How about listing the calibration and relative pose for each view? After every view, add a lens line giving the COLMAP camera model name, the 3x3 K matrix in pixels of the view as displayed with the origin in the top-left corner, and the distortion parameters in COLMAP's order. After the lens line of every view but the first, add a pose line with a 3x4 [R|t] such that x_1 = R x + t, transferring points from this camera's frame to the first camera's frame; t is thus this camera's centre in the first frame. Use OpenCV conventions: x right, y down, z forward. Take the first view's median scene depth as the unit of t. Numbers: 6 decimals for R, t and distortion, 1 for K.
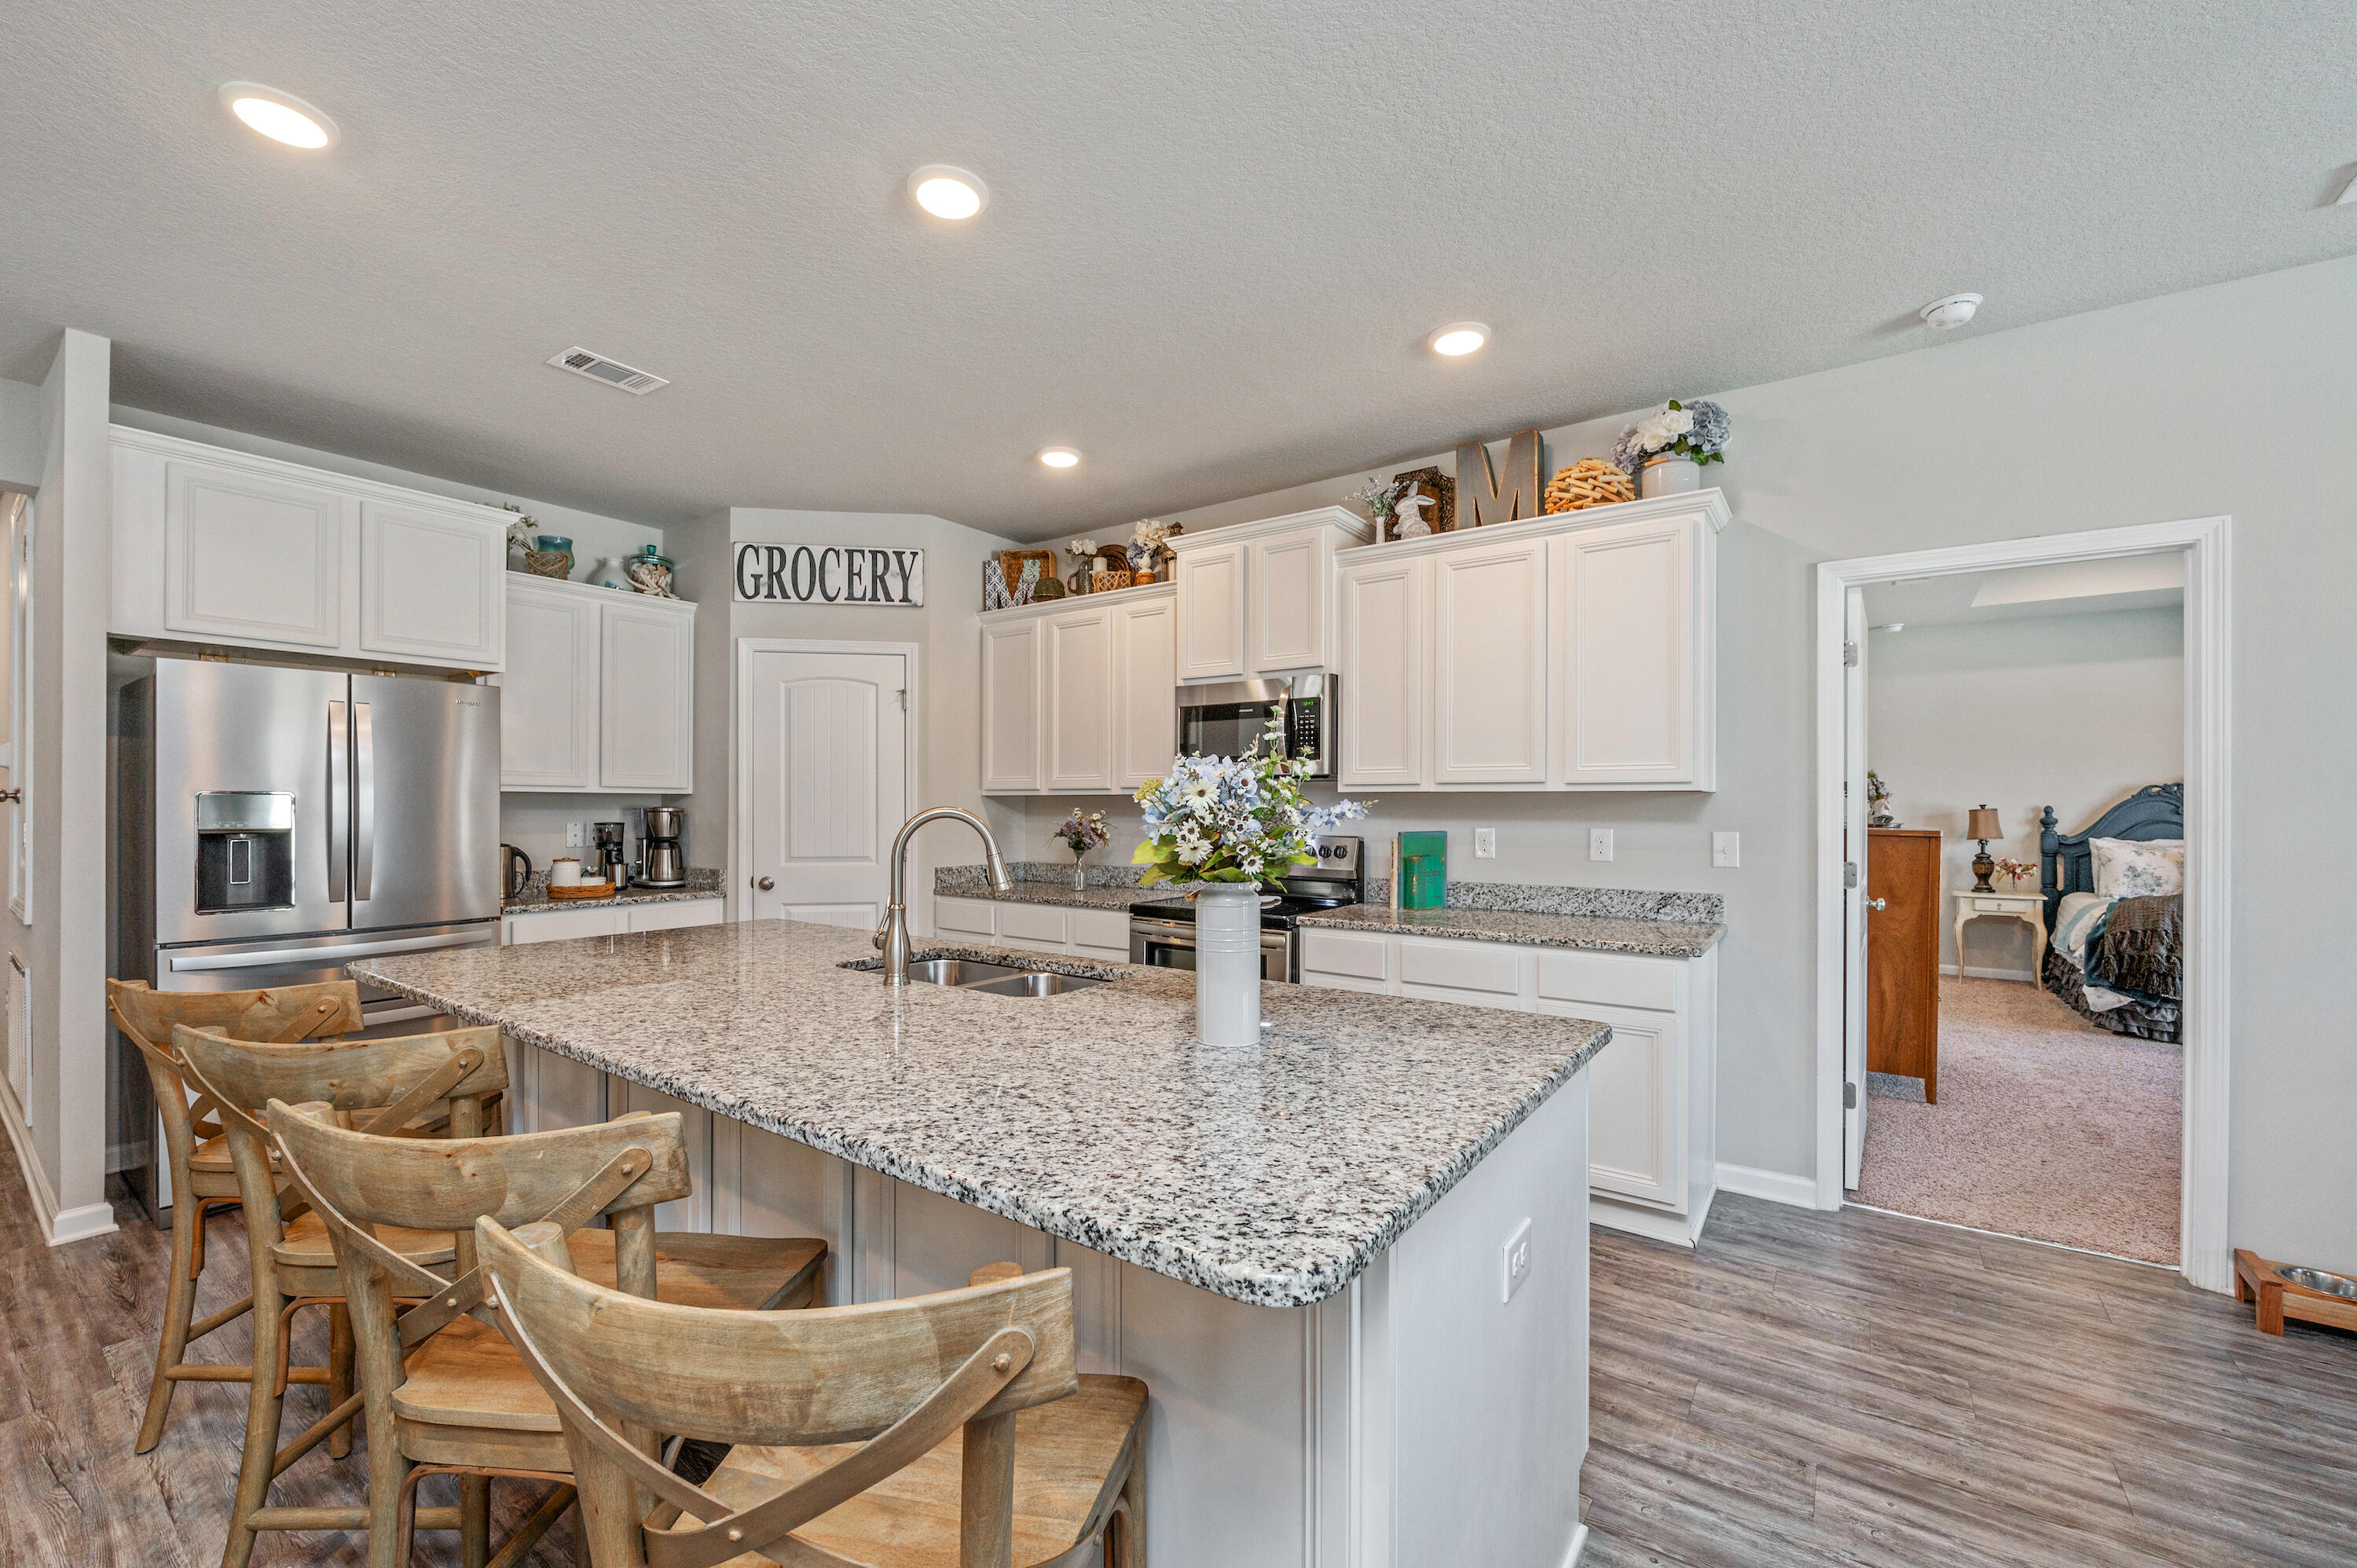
lens RADIAL K [[902.3, 0, 1187.5], [0, 902.3, 802.2], [0, 0, 1]] dist [0.000883, 0.000093]
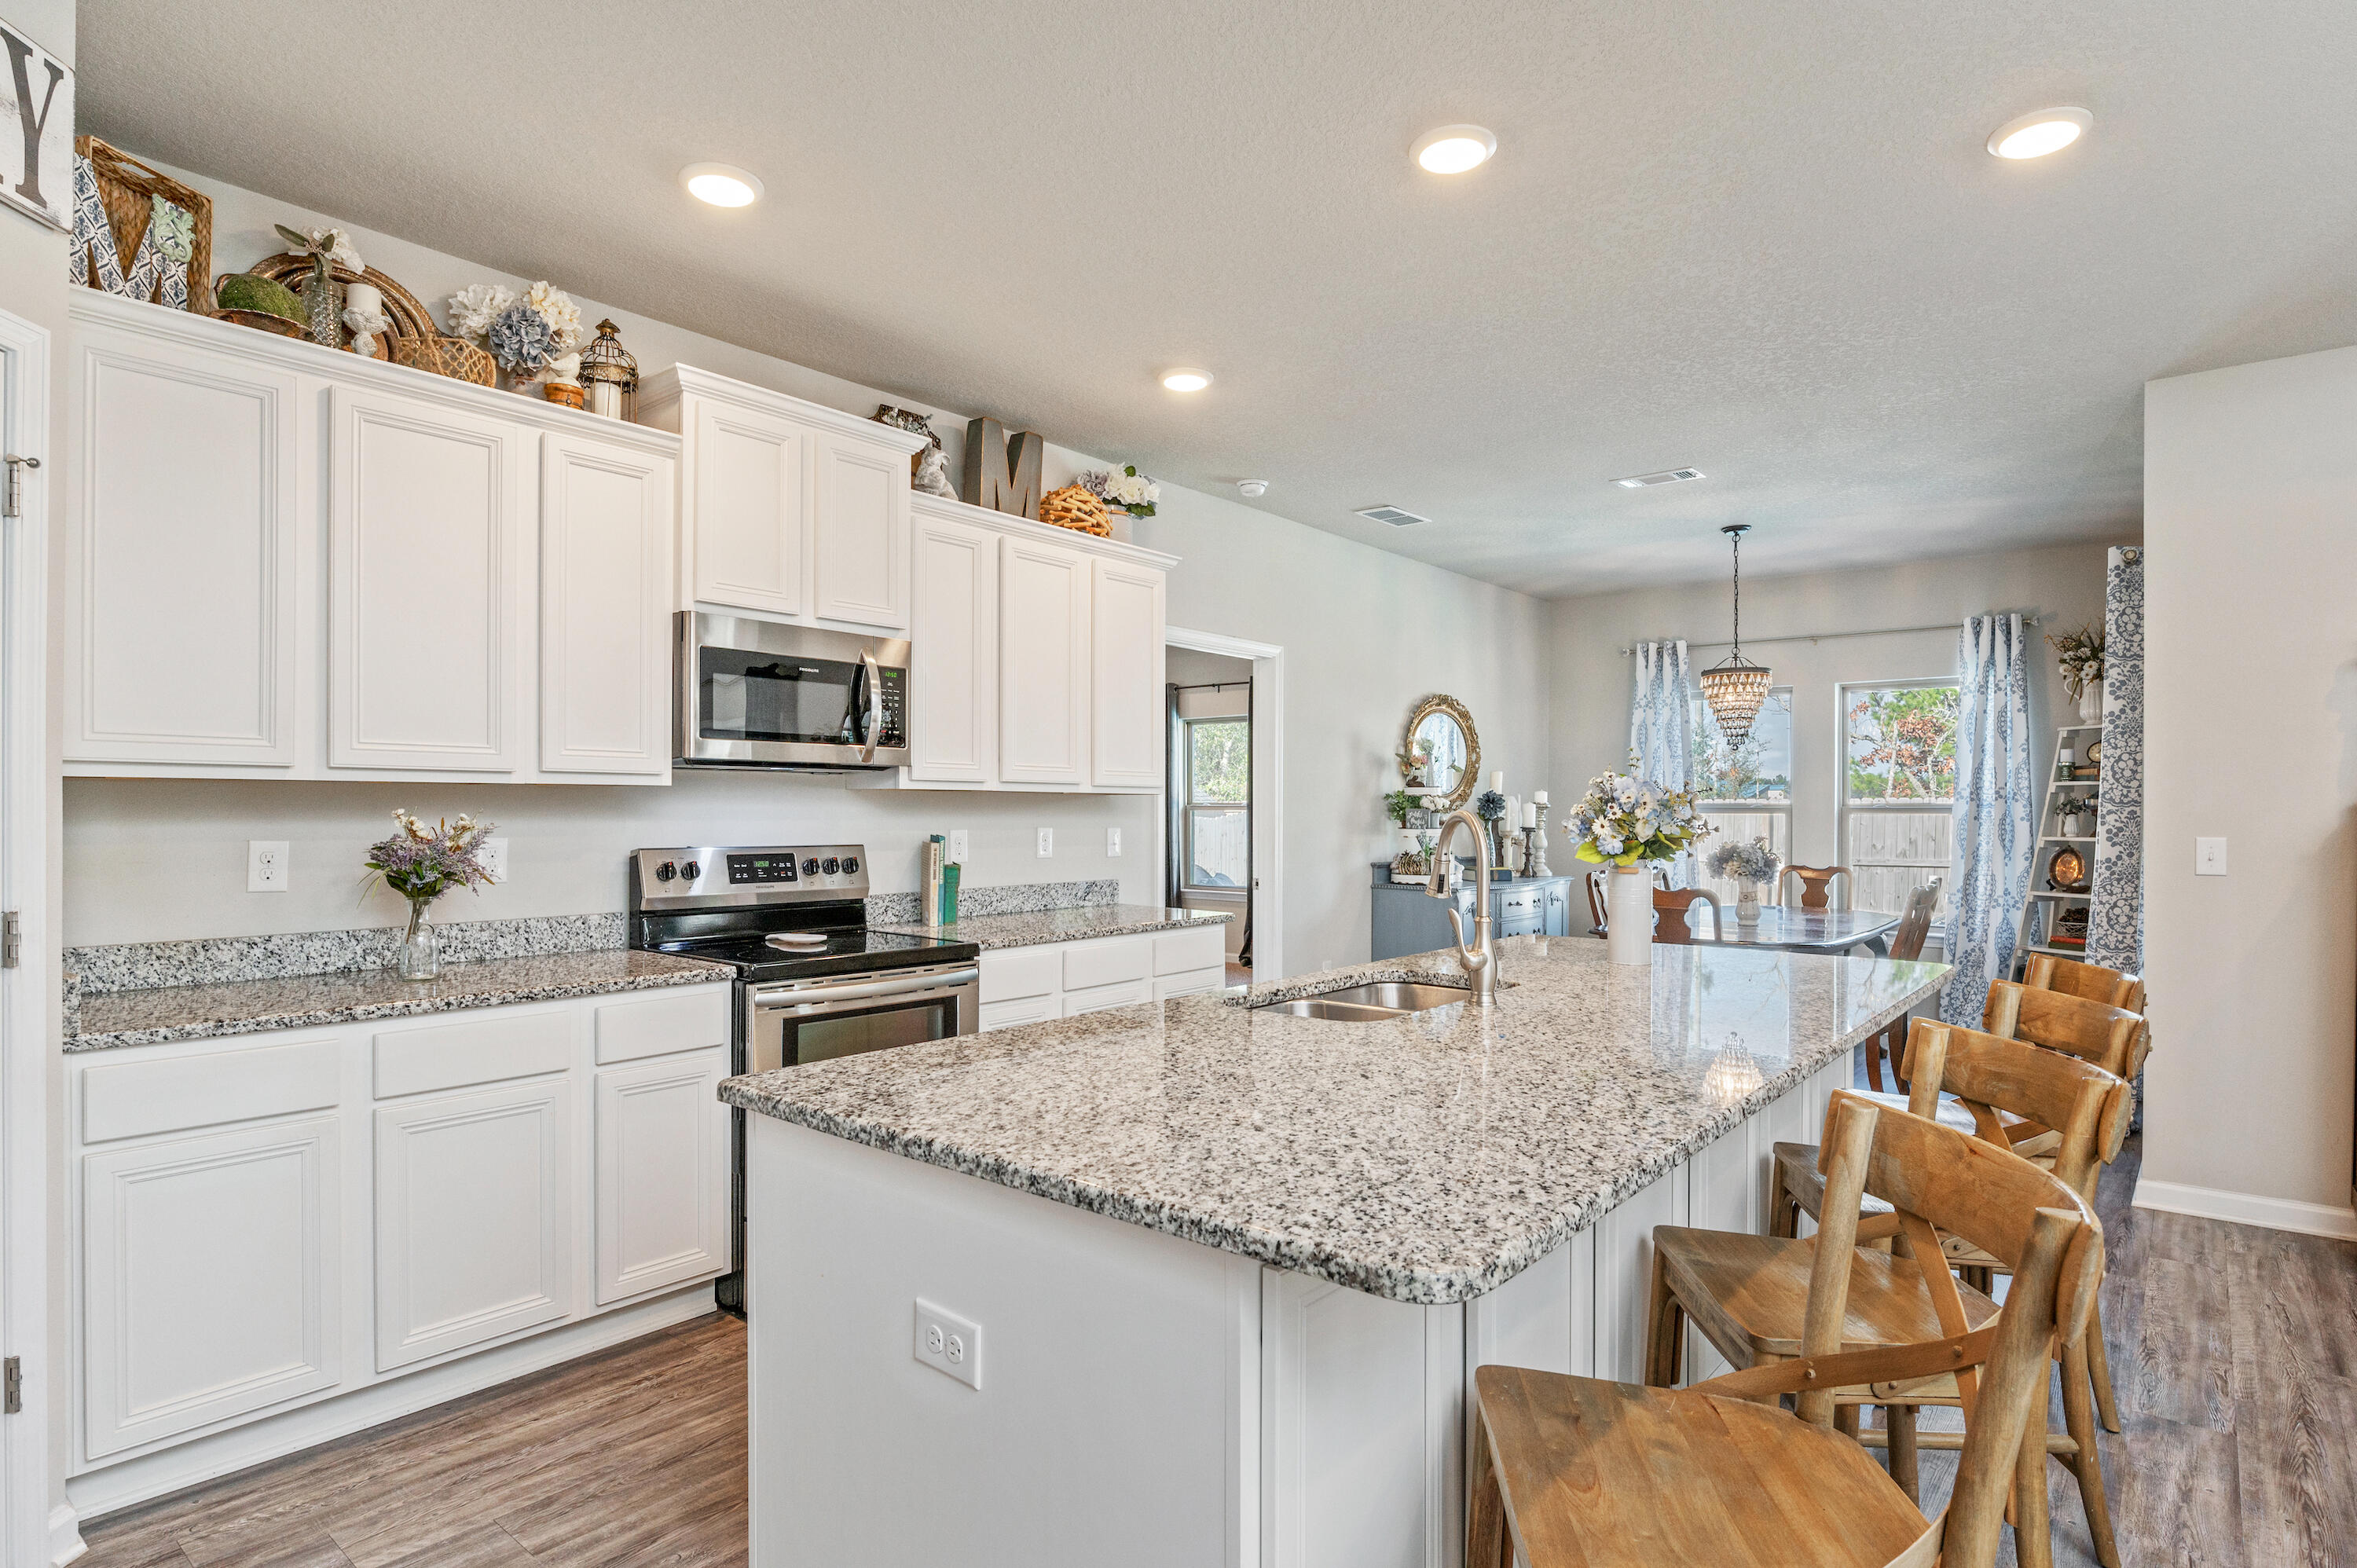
lens RADIAL K [[1220.3, 0, 1193.5], [0, 1220.3, 810.5], [0, 0, 1]] dist [-0.009890, 0.001369]
pose [[0.085503, -0.002239, 0.996335, -0.742001], [-0.005300, 0.999982, 0.002702, 0.002944], [-0.996324, -0.005512, 0.085490, 0.538428]]
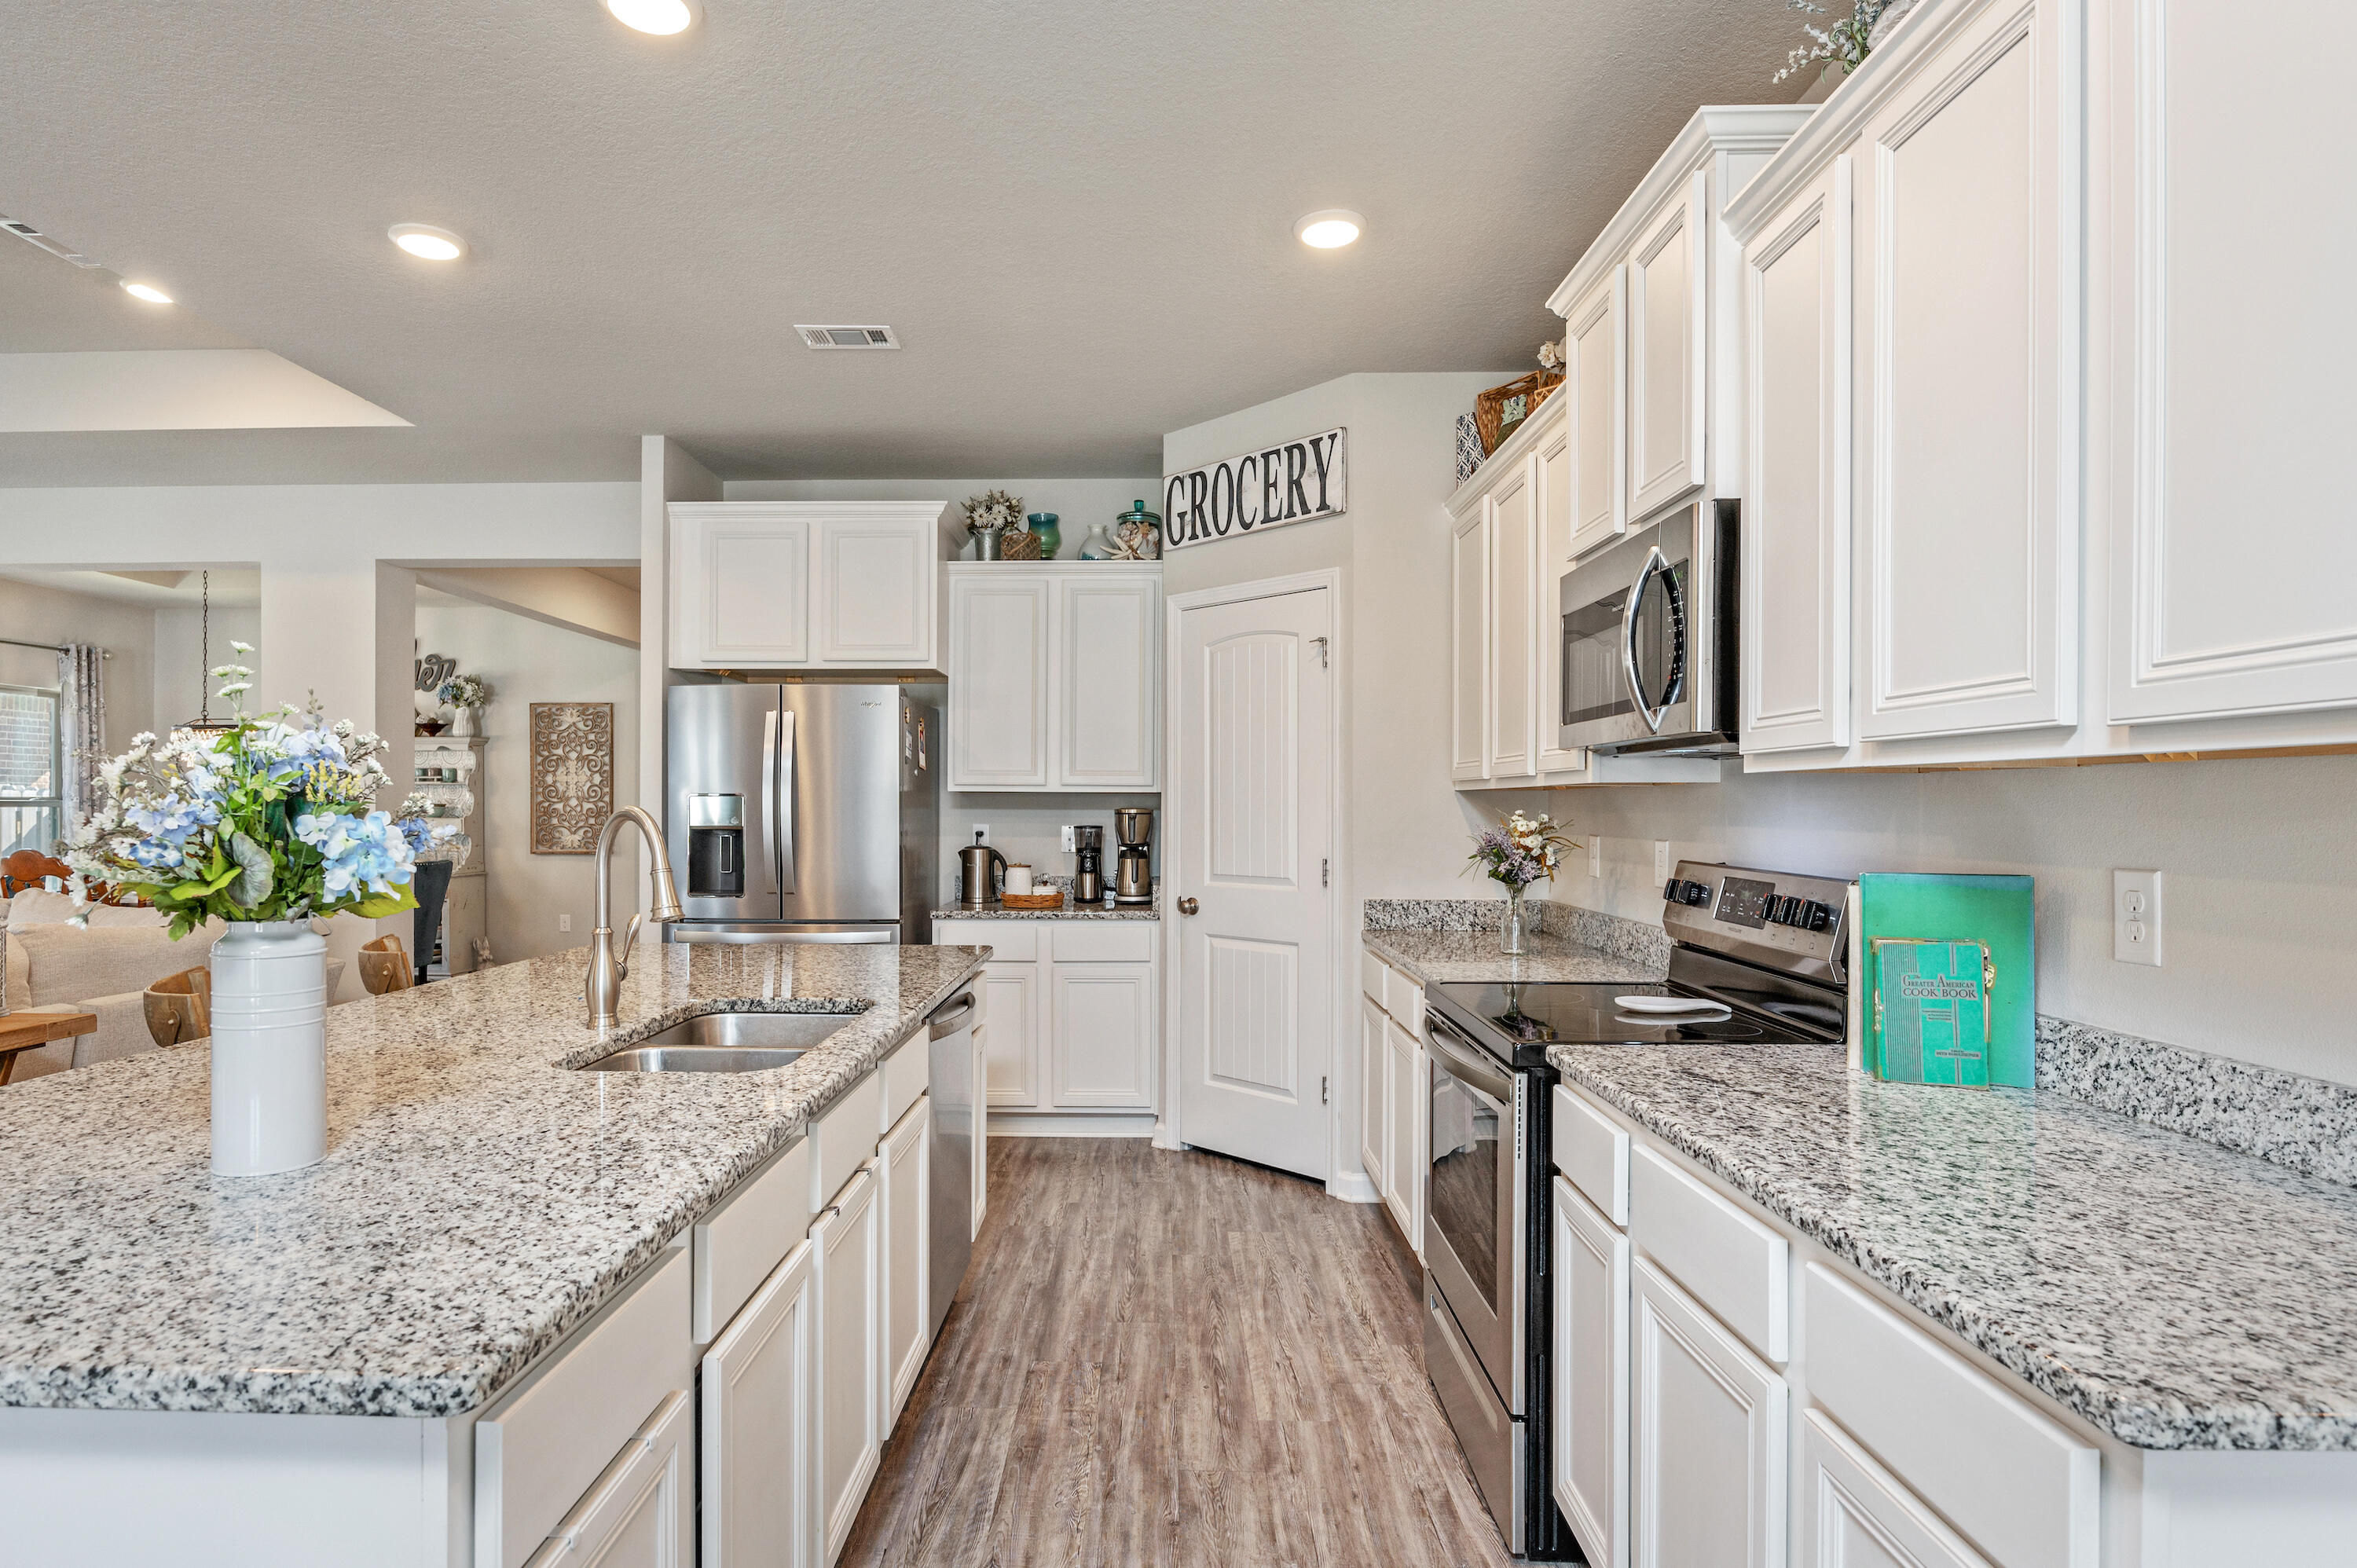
lens RADIAL K [[1257.9, 0, 1175.9], [0, 1257.9, 808.8], [0, 0, 1]] dist [-0.001264, -0.000017]
pose [[0.574621, 0.000983, -0.818419, 0.416238], [0.002927, 0.999990, 0.003256, 0.002263], [0.818414, -0.004267, 0.574613, 0.364422]]
